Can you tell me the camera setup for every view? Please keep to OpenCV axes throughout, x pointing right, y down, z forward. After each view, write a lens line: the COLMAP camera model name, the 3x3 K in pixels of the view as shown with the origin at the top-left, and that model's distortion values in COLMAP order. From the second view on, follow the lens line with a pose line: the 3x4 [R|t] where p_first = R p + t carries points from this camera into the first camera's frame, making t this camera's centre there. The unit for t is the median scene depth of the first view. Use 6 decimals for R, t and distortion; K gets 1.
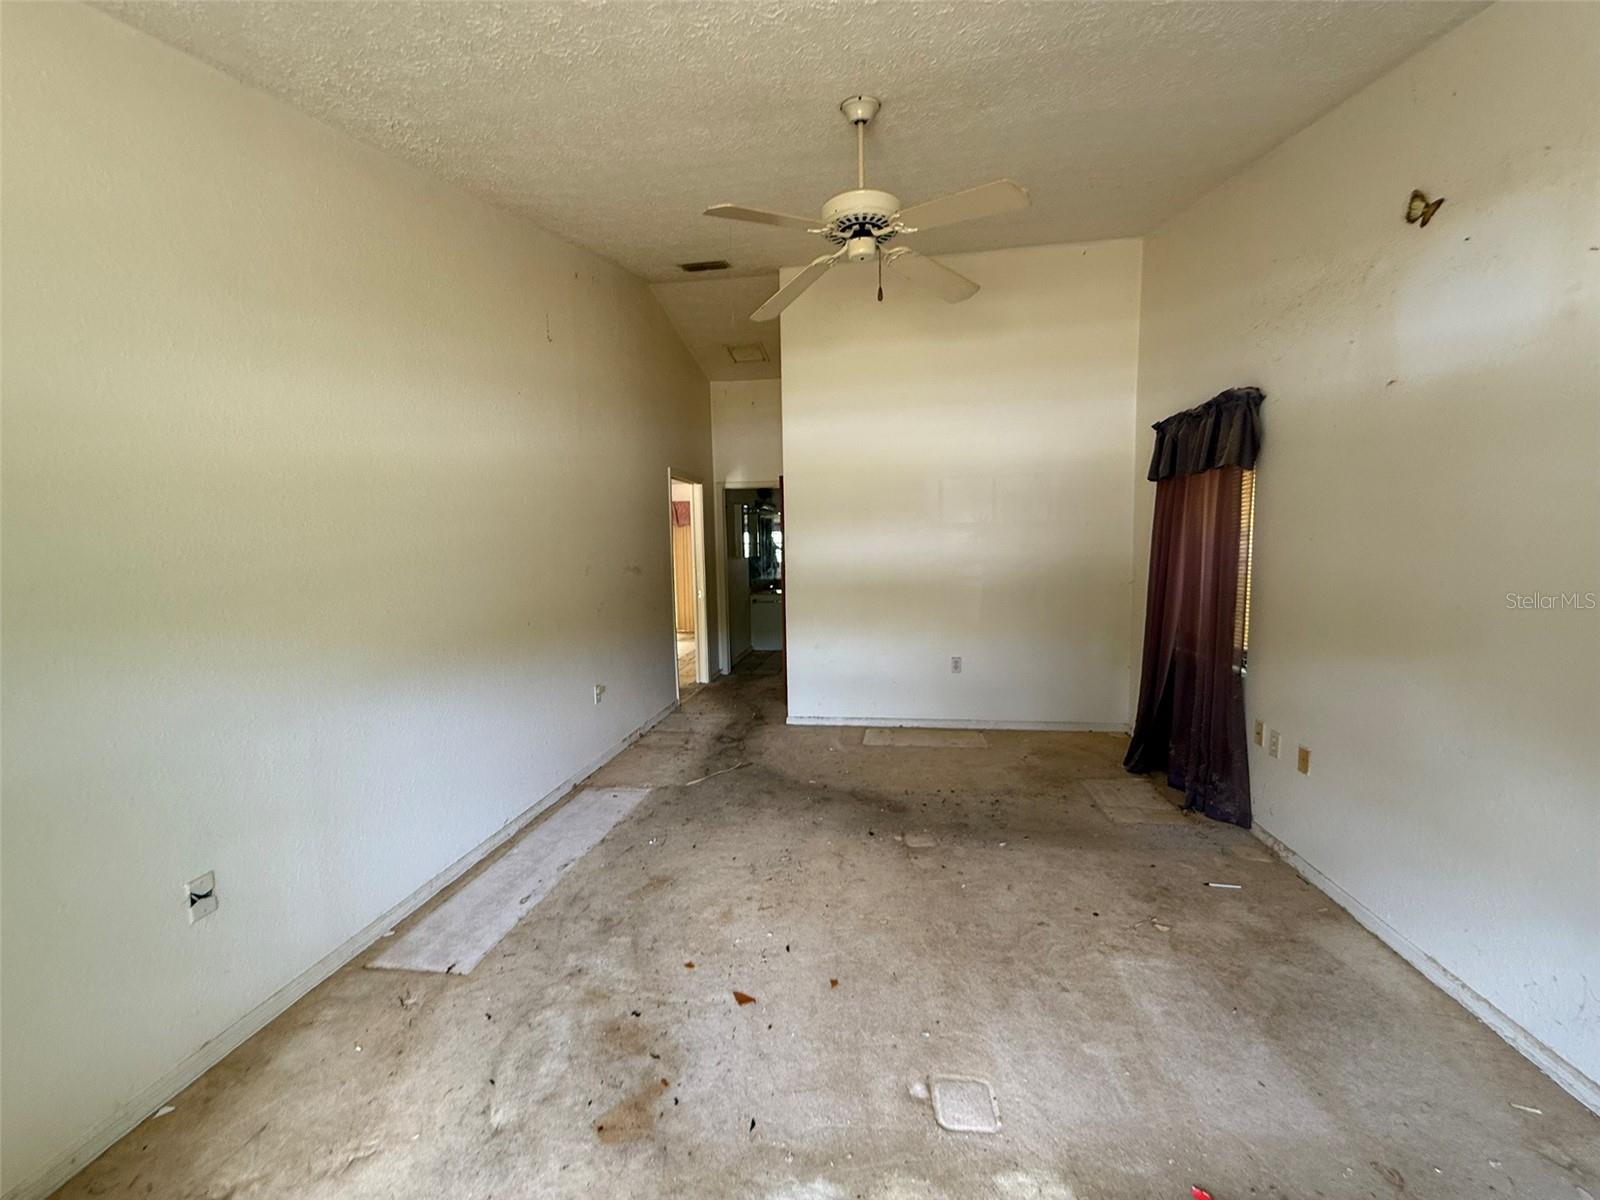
lens RADIAL K [[641.5, 0, 798.0], [0, 641.5, 602.2], [0, 0, 1]] dist [0.001629, 0.000433]
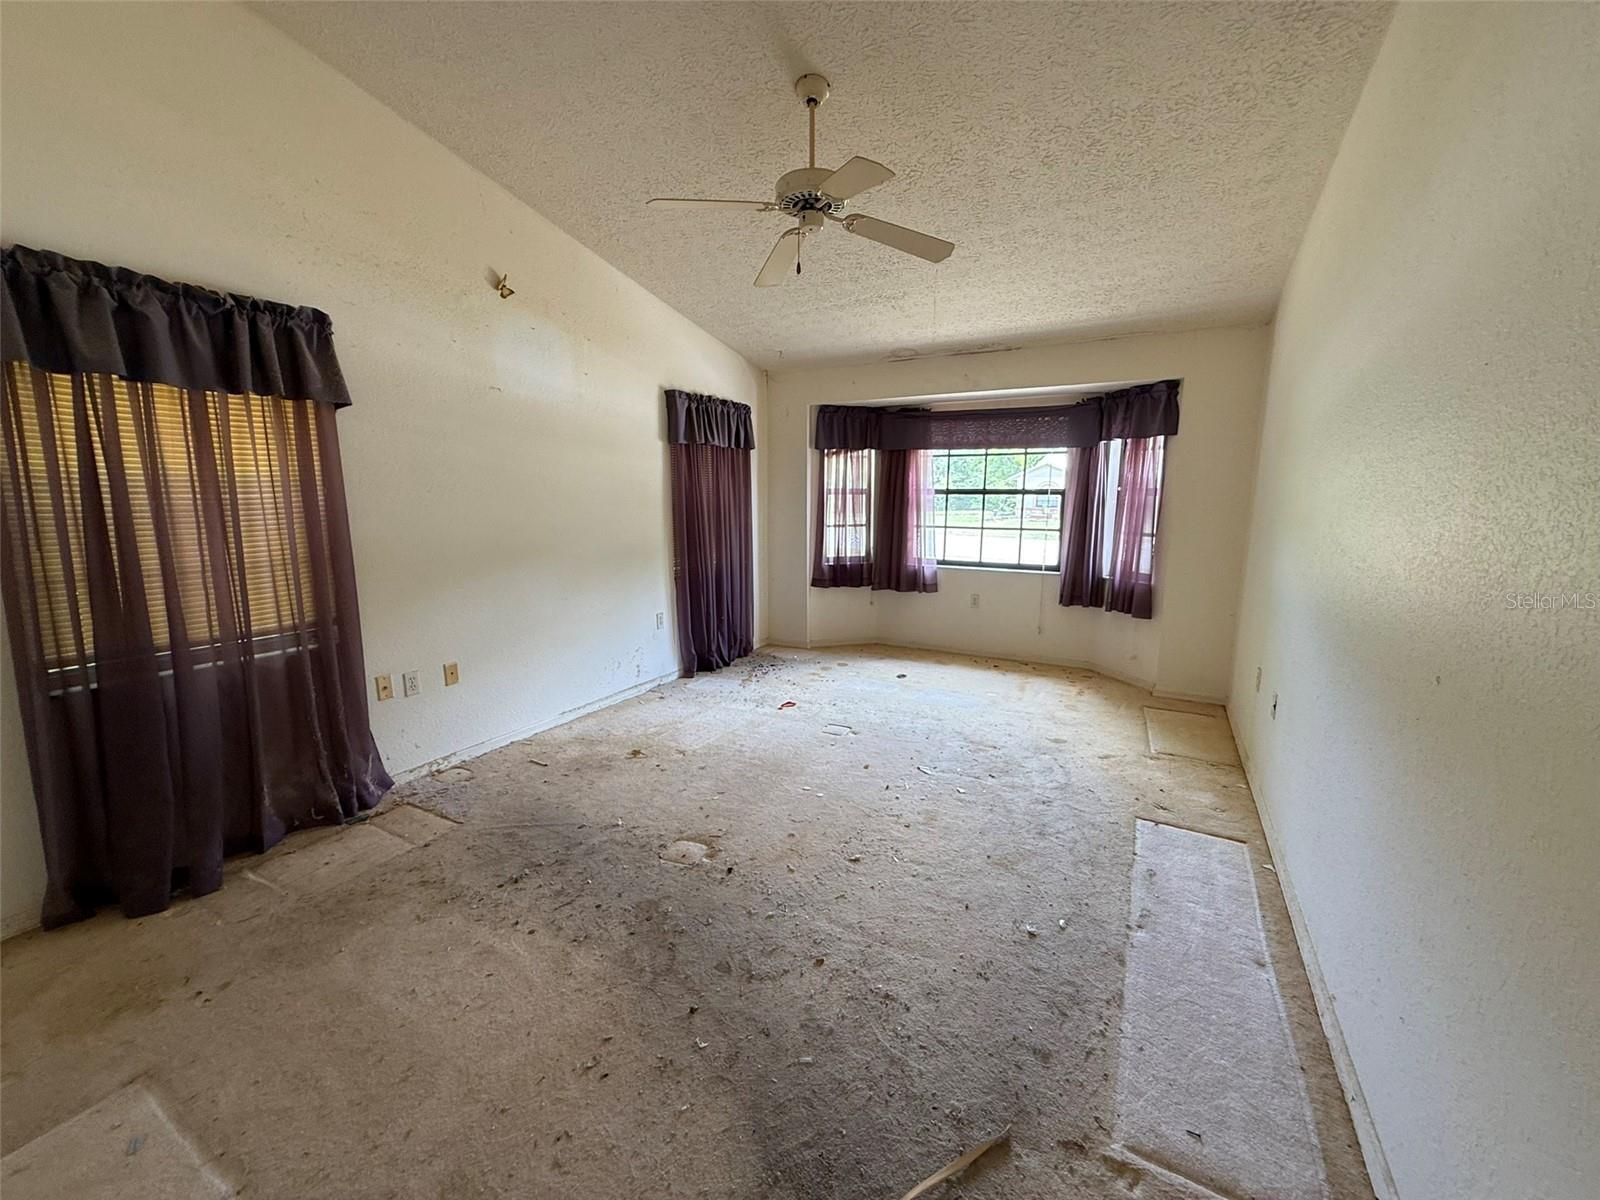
lens RADIAL K [[641.5, 0, 794.5], [0, 641.5, 597.4], [0, 0, 1]] dist [0.001629, 0.000433]
pose [[-0.933796, -0.040177, 0.355544, -0.242823], [0.048847, 0.970058, 0.237911, -0.149433], [-0.354456, 0.239528, -0.903873, 1.789462]]
